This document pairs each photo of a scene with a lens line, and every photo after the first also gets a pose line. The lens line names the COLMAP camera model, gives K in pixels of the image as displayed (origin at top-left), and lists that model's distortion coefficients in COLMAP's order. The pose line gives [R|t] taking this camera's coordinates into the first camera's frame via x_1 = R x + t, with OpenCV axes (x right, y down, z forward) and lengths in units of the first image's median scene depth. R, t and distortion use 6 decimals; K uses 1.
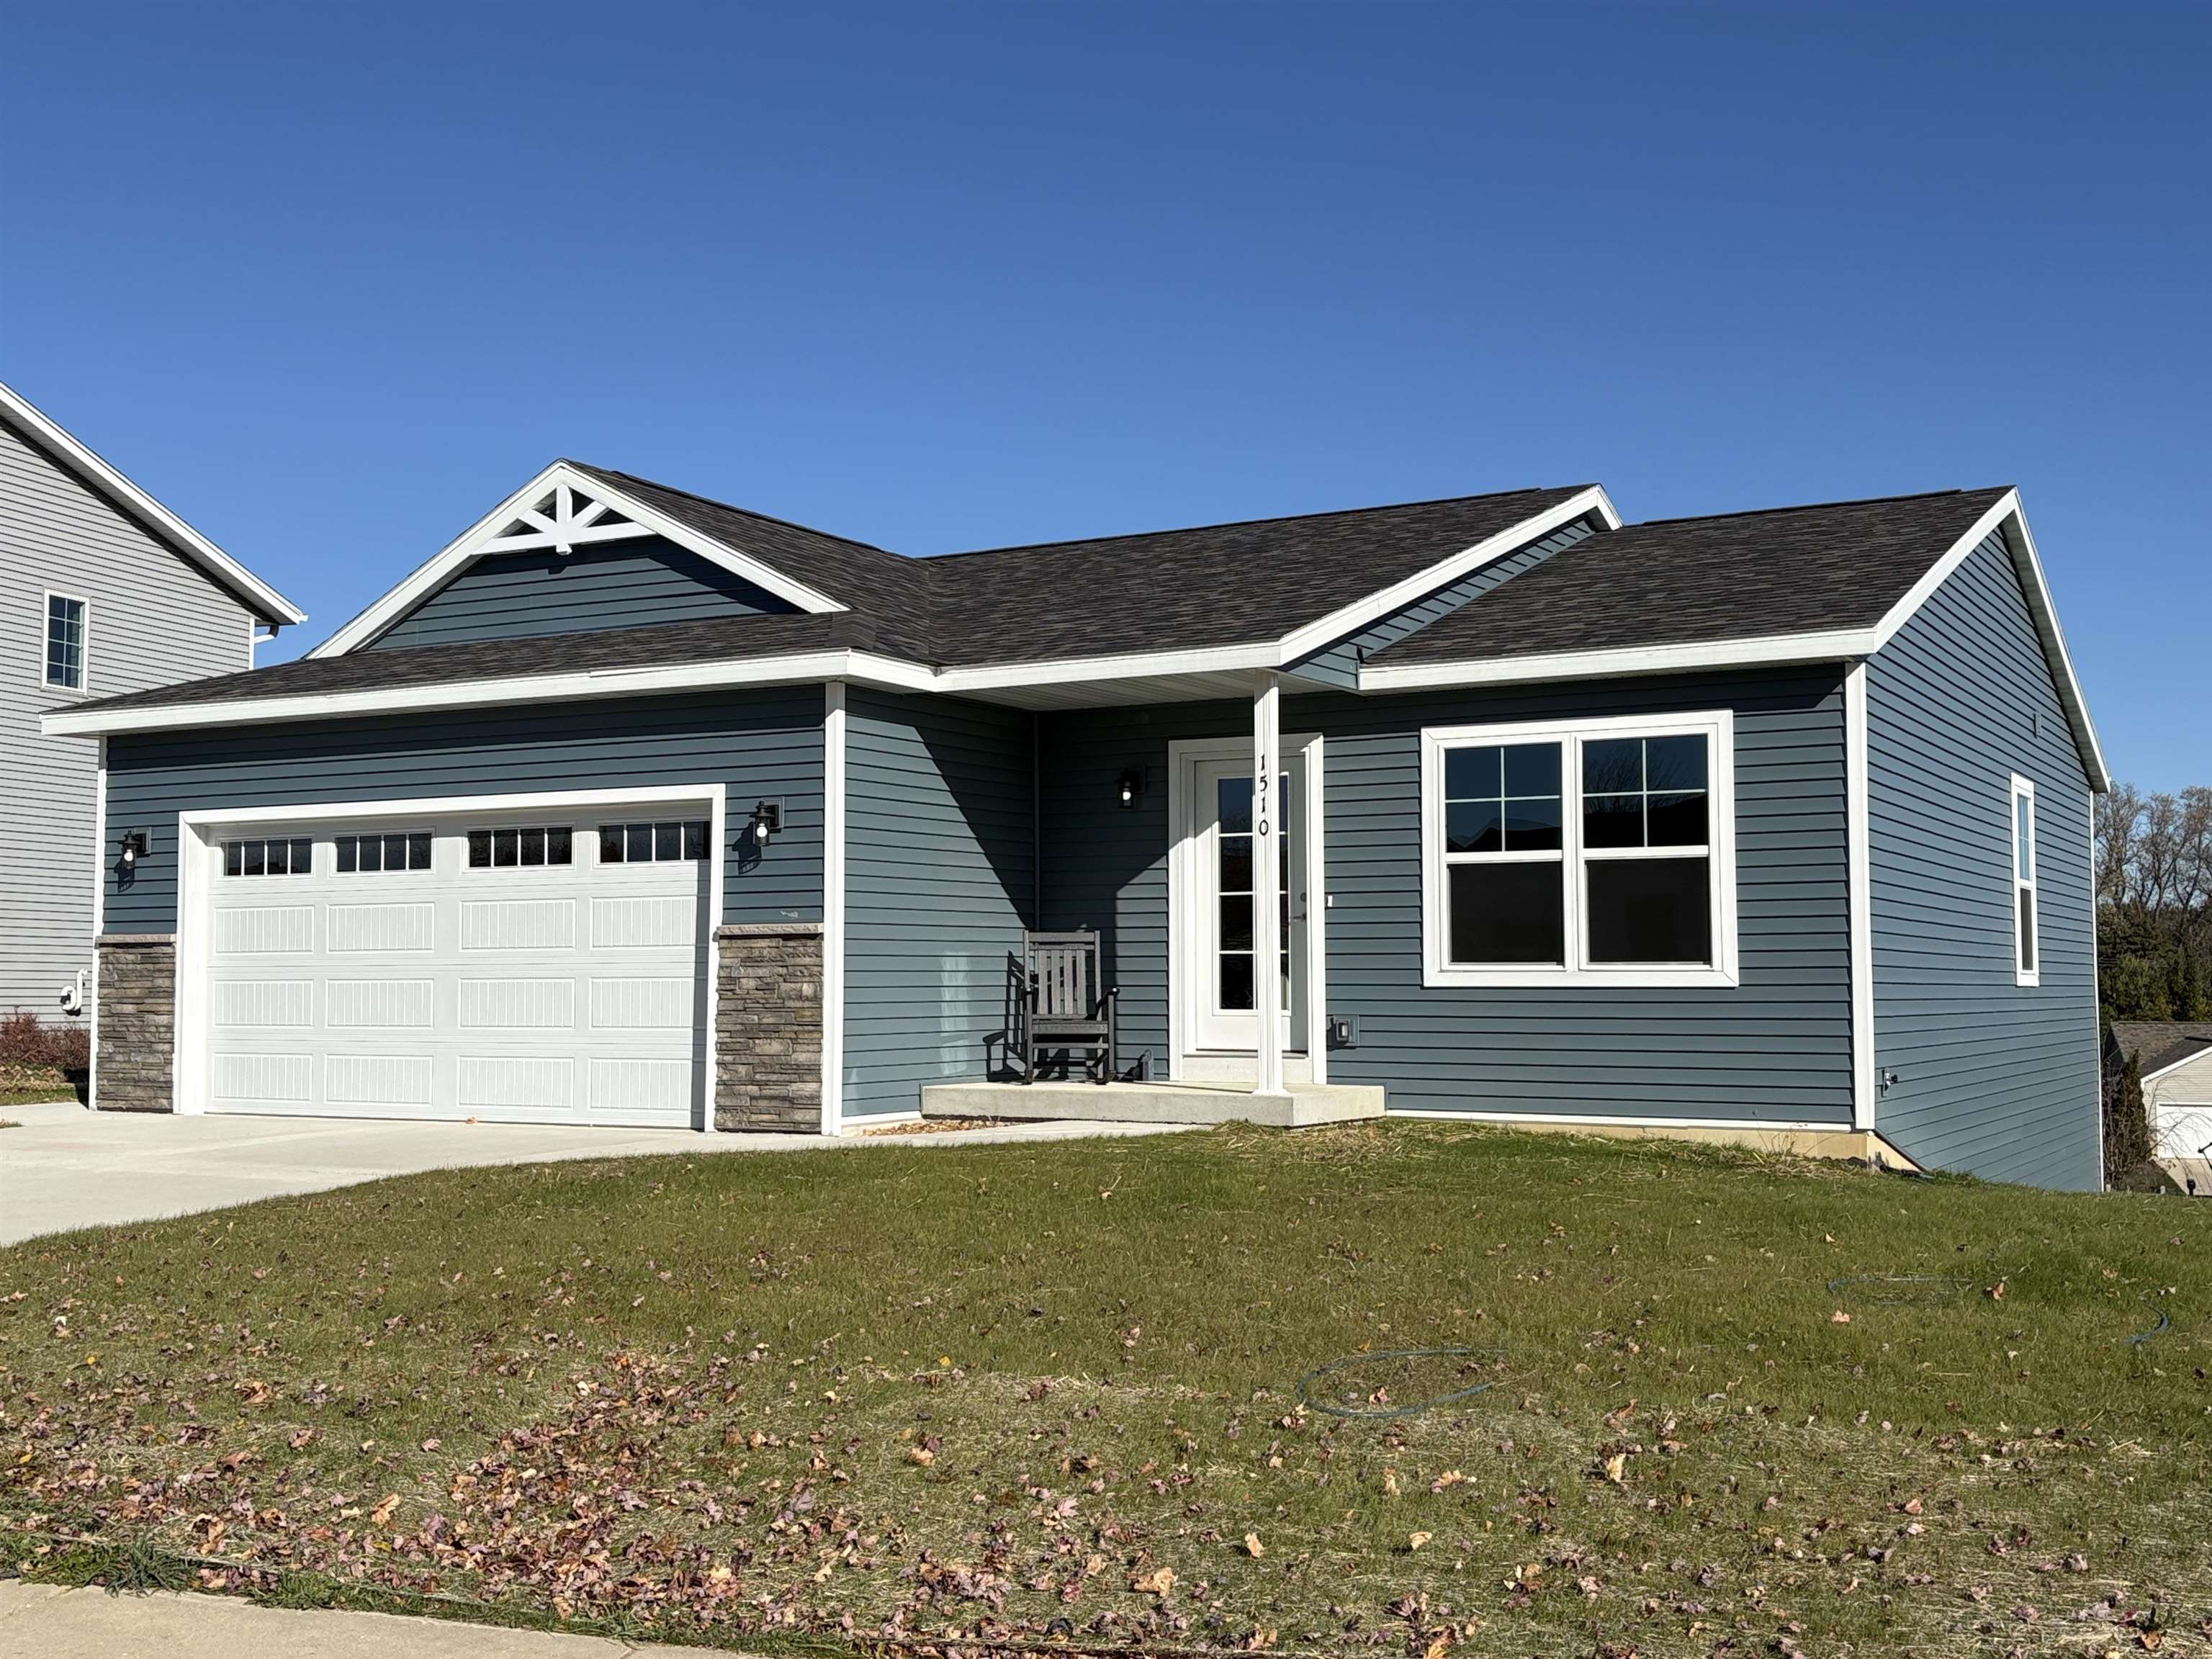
lens RADIAL K [[2348.0, 0, 1106.0], [0, 2348.0, 829.5], [0, 0, 1]] dist [0.147848, -0.508367]
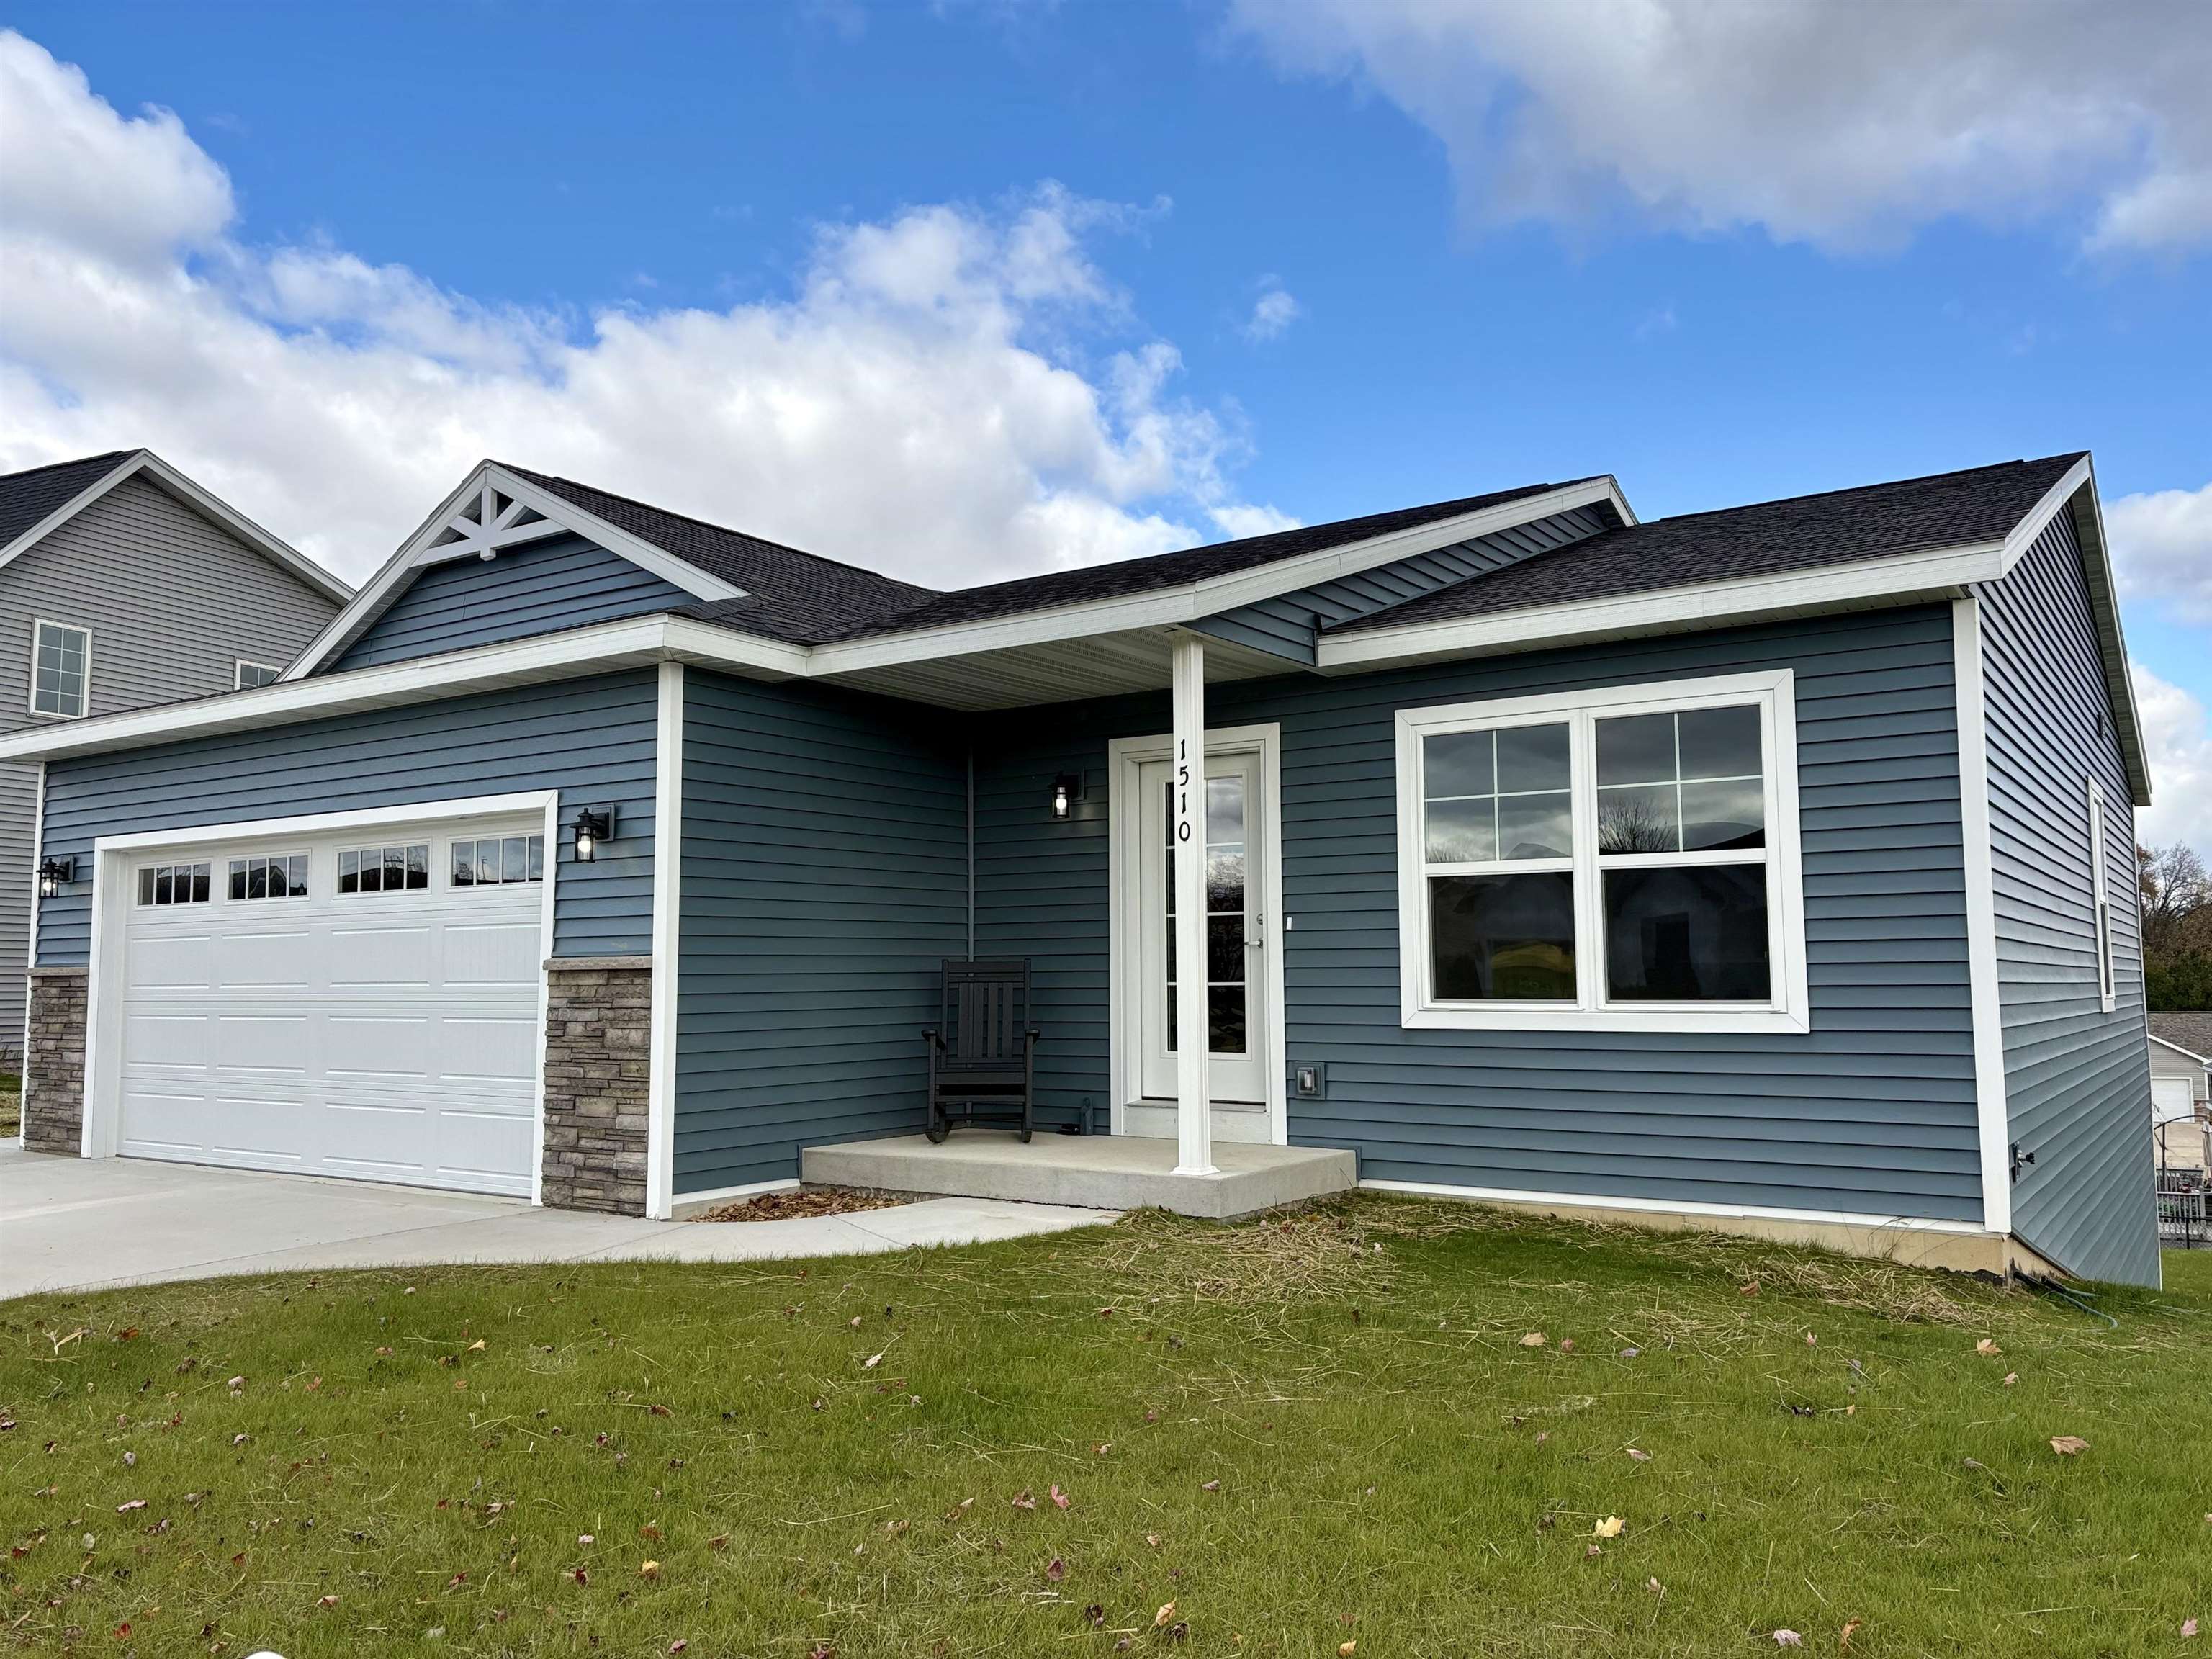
lens RADIAL K [[1669.5, 0, 1106.0], [0, 1669.5, 829.5], [0, 0, 1]] dist [0.036664, -0.002809]
pose [[0.995968, -0.012458, -0.088834, 0.087688], [0.010508, 0.999694, -0.022386, 0.010161], [0.089086, 0.021362, 0.995795, 0.425433]]
